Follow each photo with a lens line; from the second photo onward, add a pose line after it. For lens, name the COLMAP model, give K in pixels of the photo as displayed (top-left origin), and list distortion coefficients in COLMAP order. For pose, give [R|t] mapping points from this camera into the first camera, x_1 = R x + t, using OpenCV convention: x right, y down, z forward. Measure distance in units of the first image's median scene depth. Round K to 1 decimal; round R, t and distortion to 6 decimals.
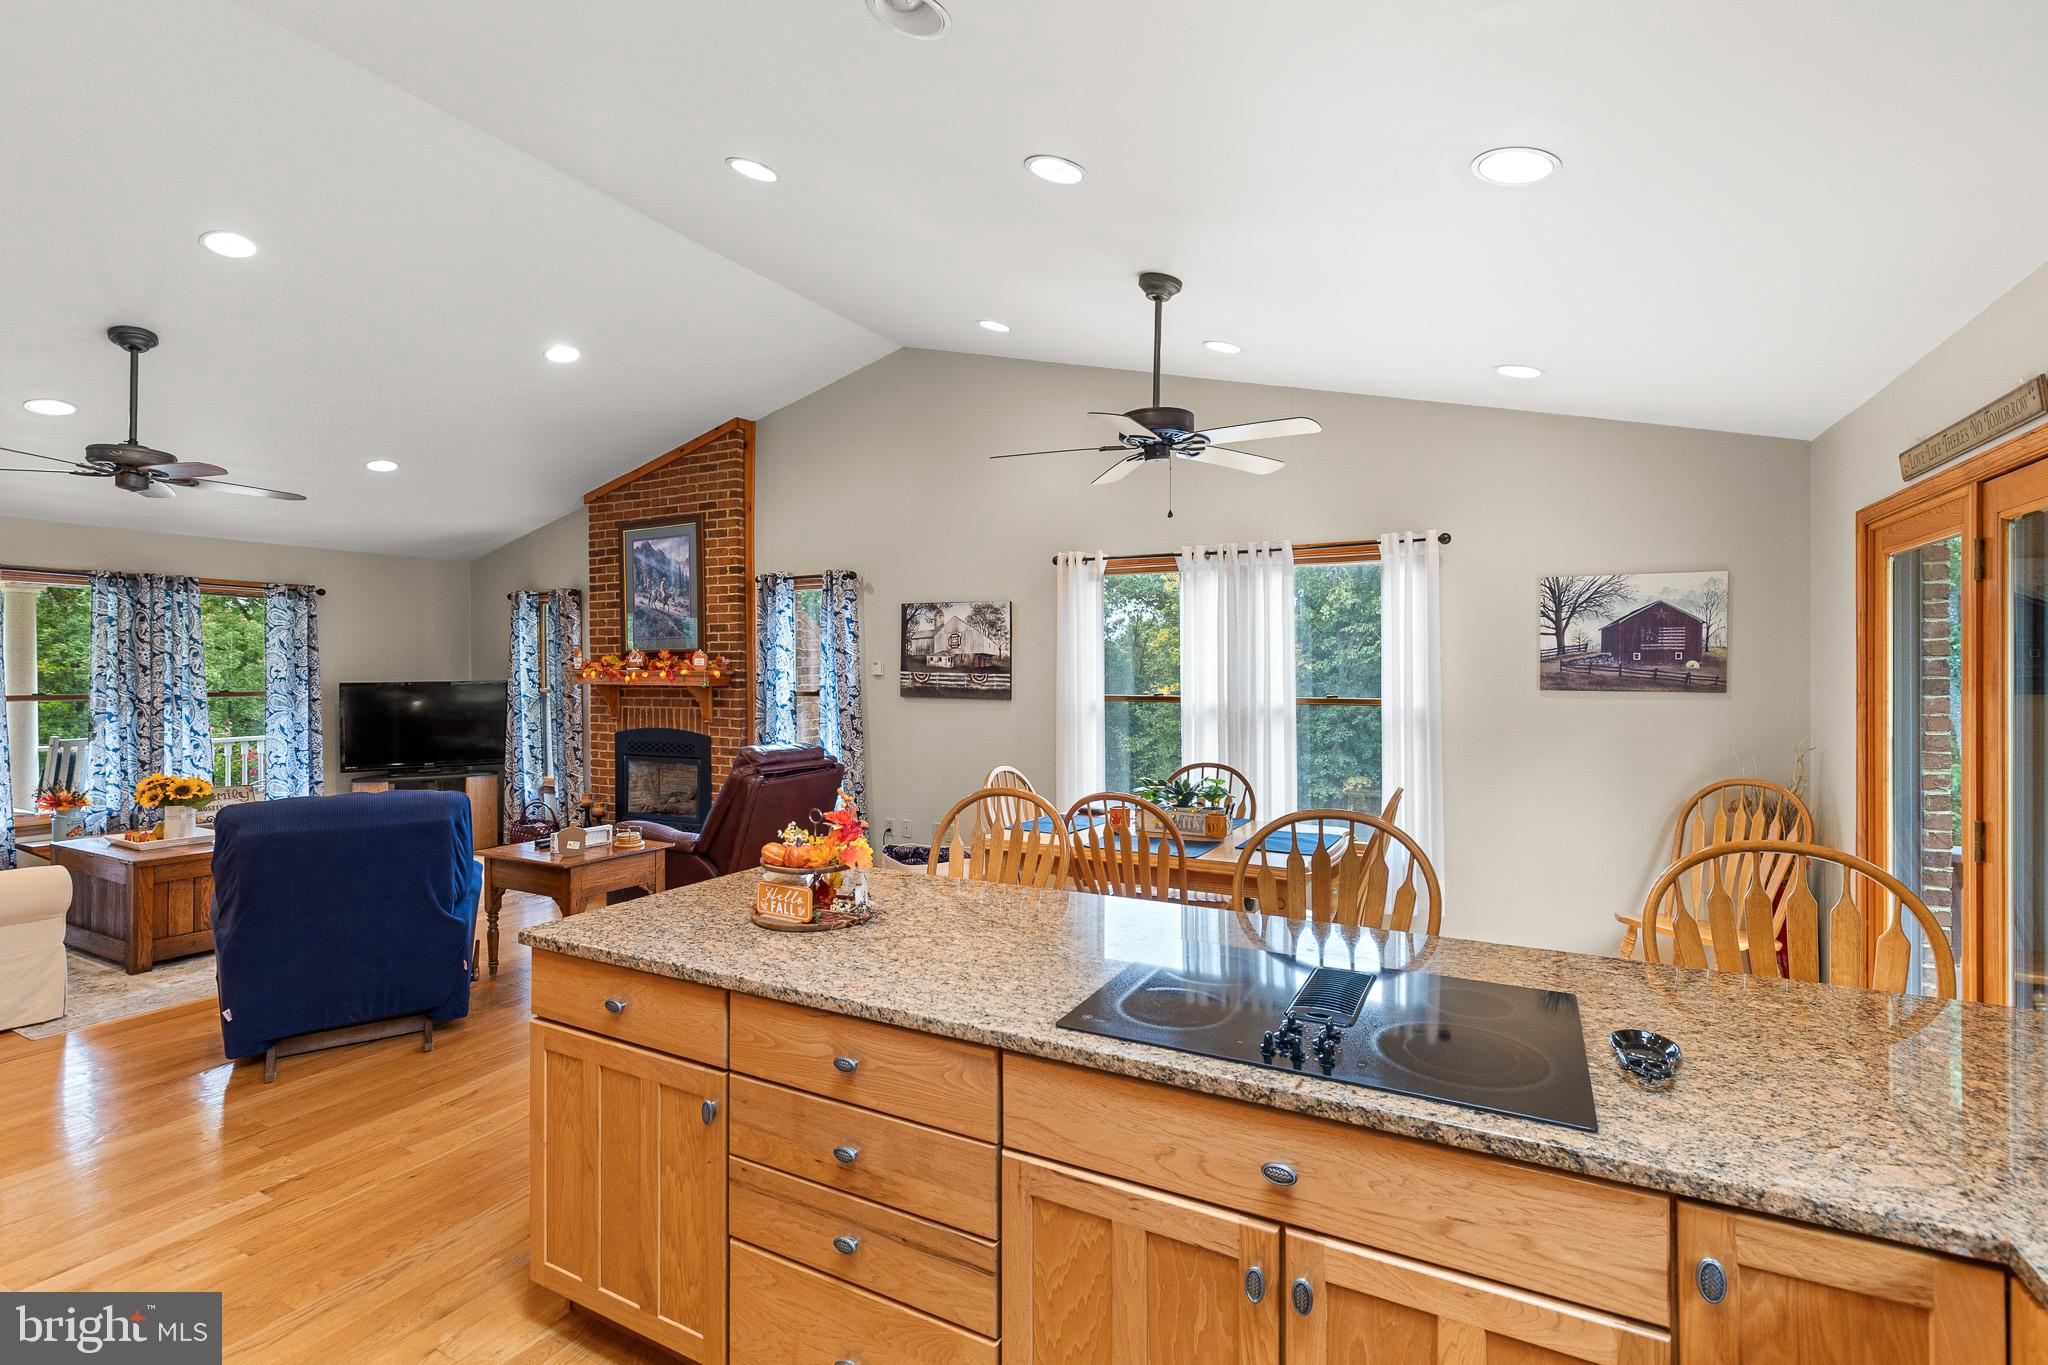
lens RADIAL K [[925.9, 0, 1012.9], [0, 925.9, 677.2], [0, 0, 1]] dist [0.004681, -0.000493]
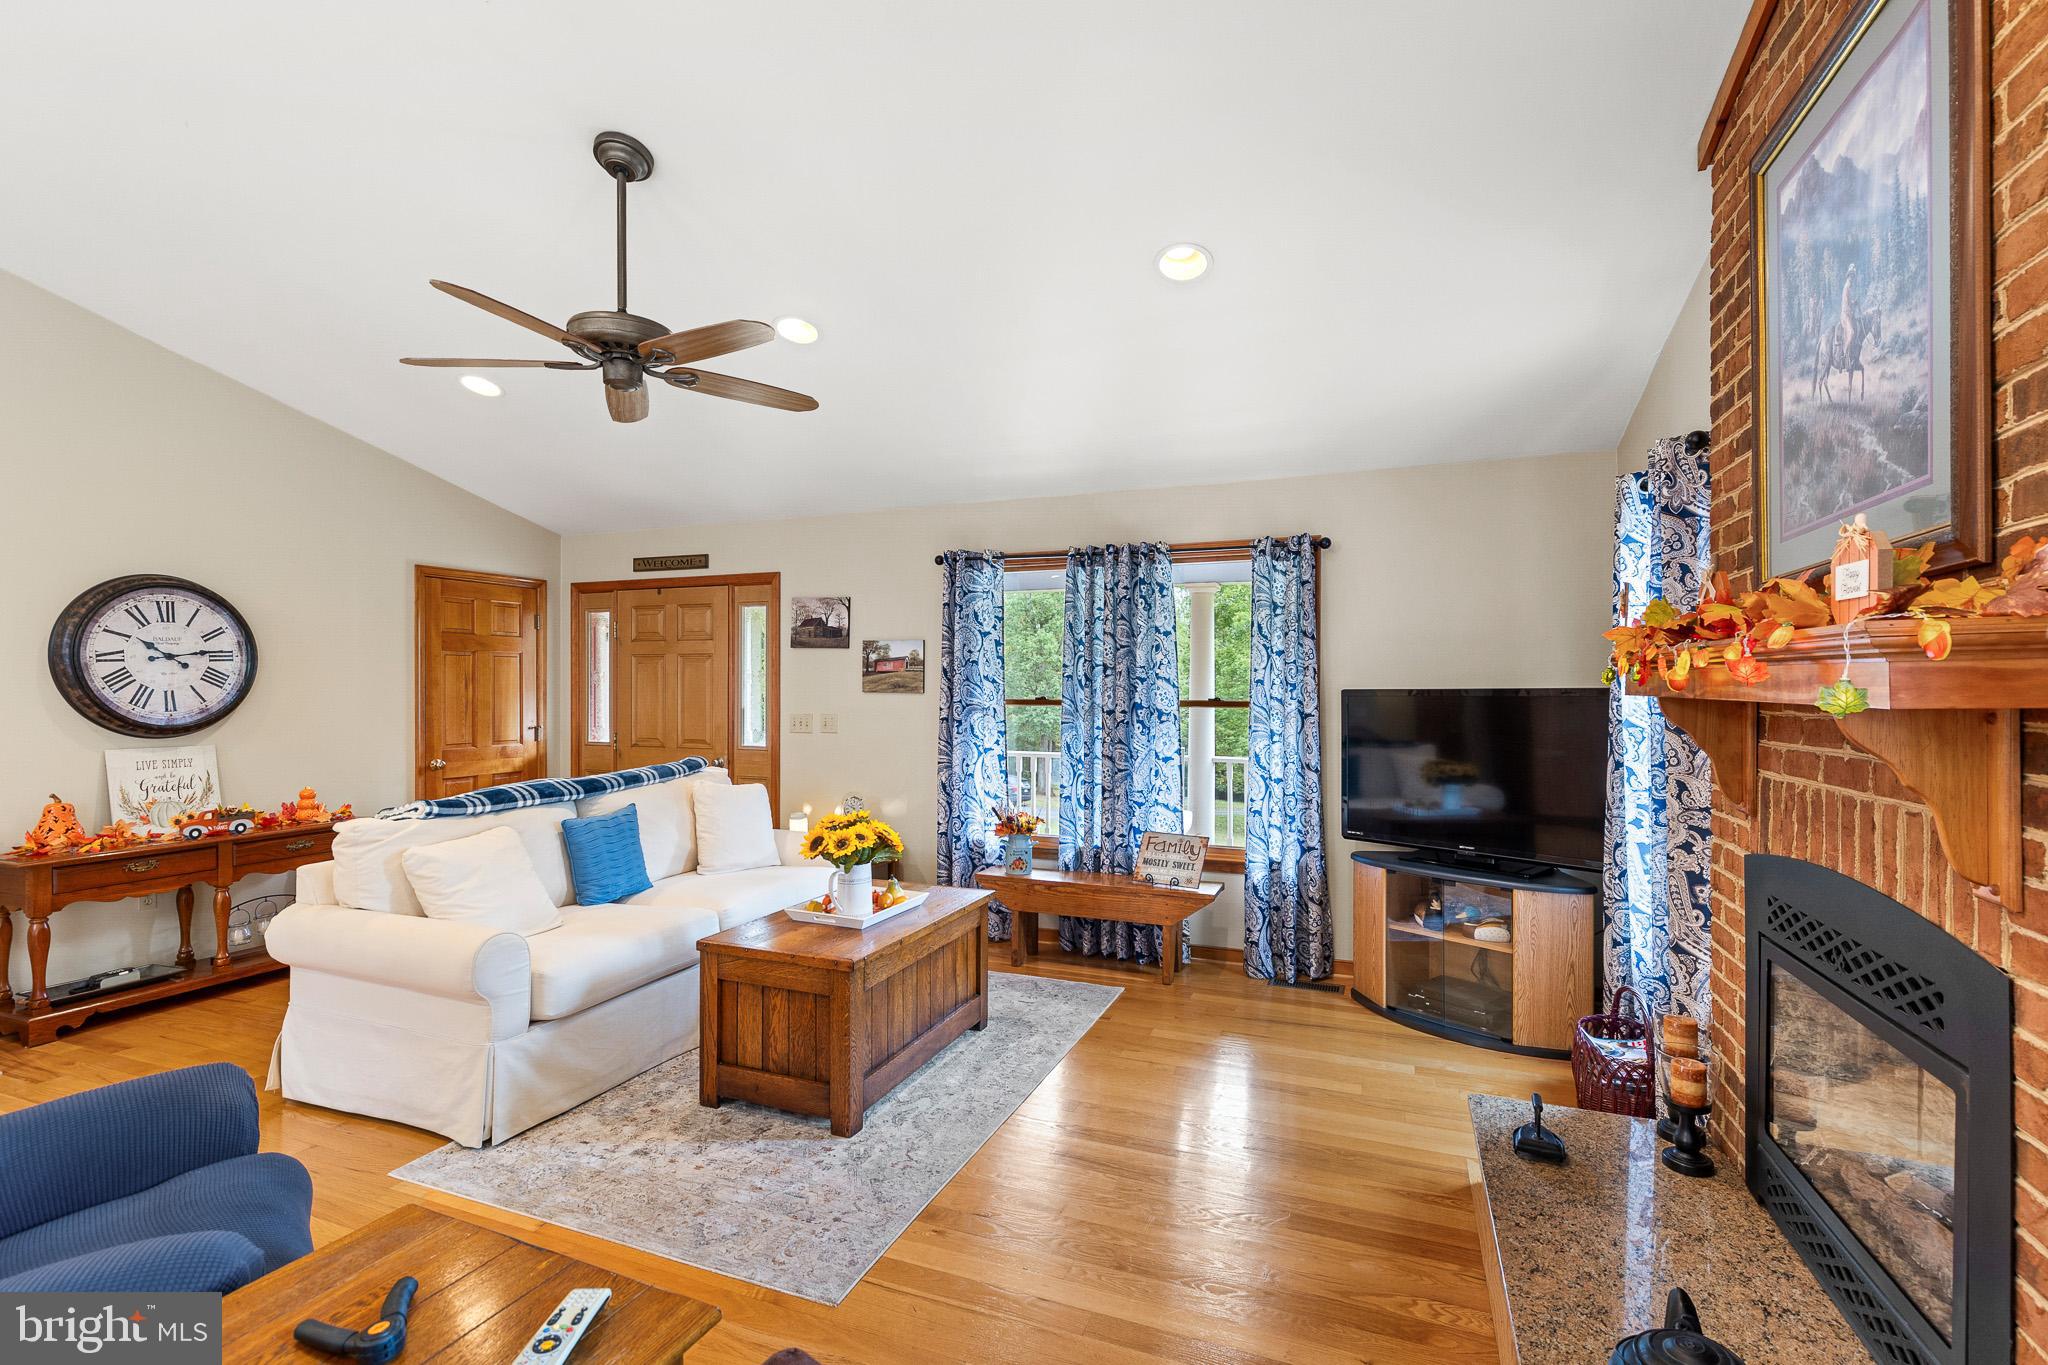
lens RADIAL K [[925.9, 0, 1005.3], [0, 925.9, 693.1], [0, 0, 1]] dist [0.004681, -0.000493]
pose [[0.102515, 0.008136, -0.994698, -0.151943], [-0.009223, 0.999931, 0.007228, 0.006392], [0.994689, 0.008433, 0.102583, 0.740530]]
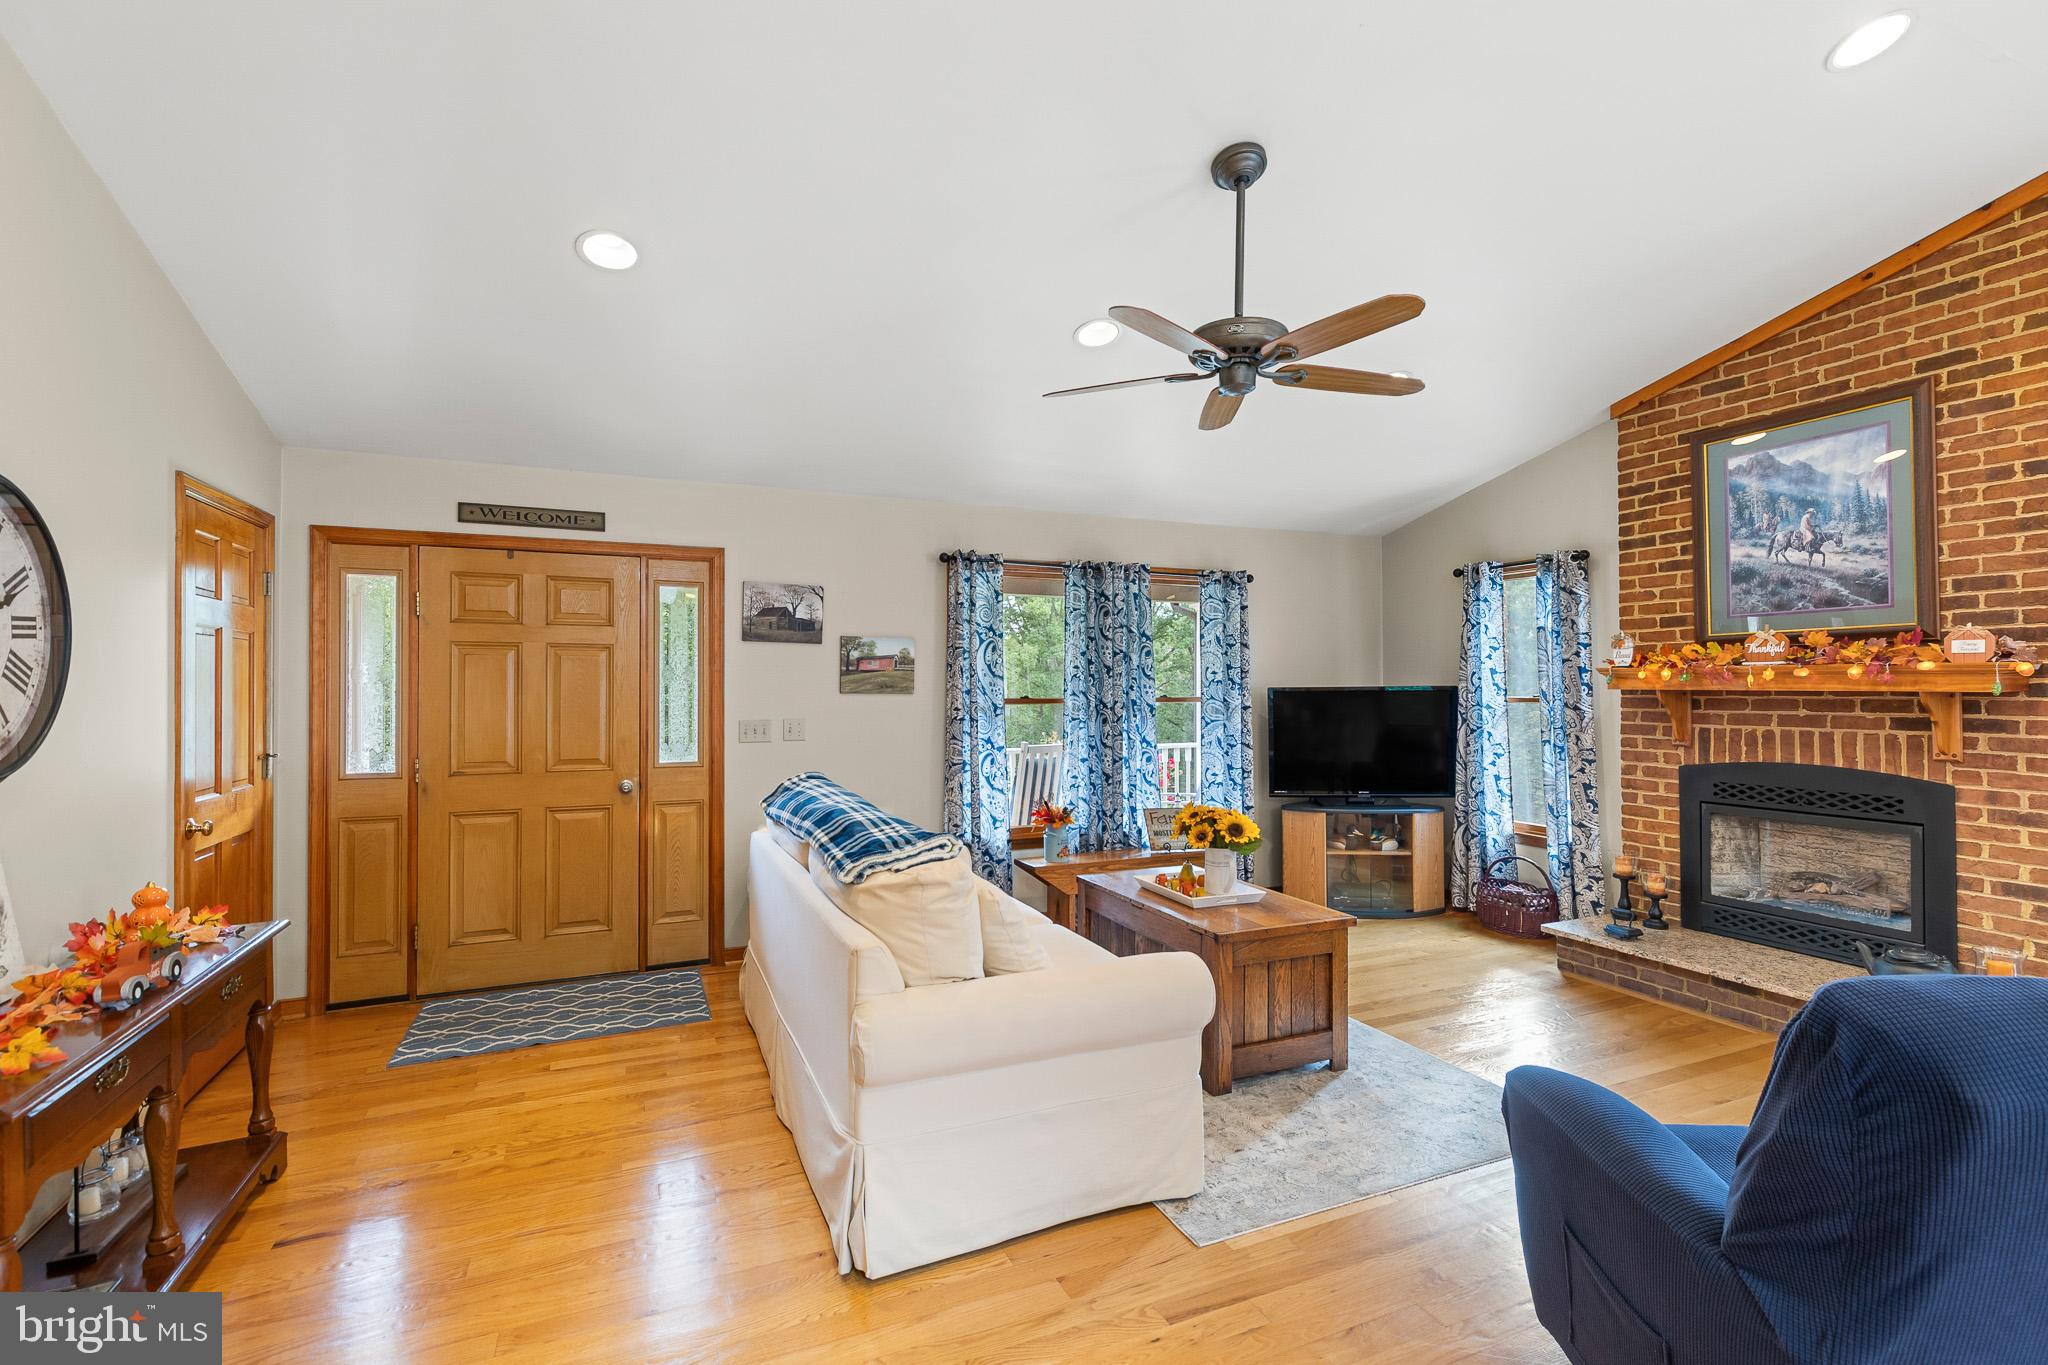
lens RADIAL K [[925.9, 0, 1032.8], [0, 925.9, 681.8], [0, 0, 1]] dist [0.004681, -0.000493]
pose [[0.787348, -0.003043, -0.616501, -0.395307], [-0.003887, 0.999943, -0.009899, 0.010097], [0.616497, 0.010191, 0.787292, 0.231412]]
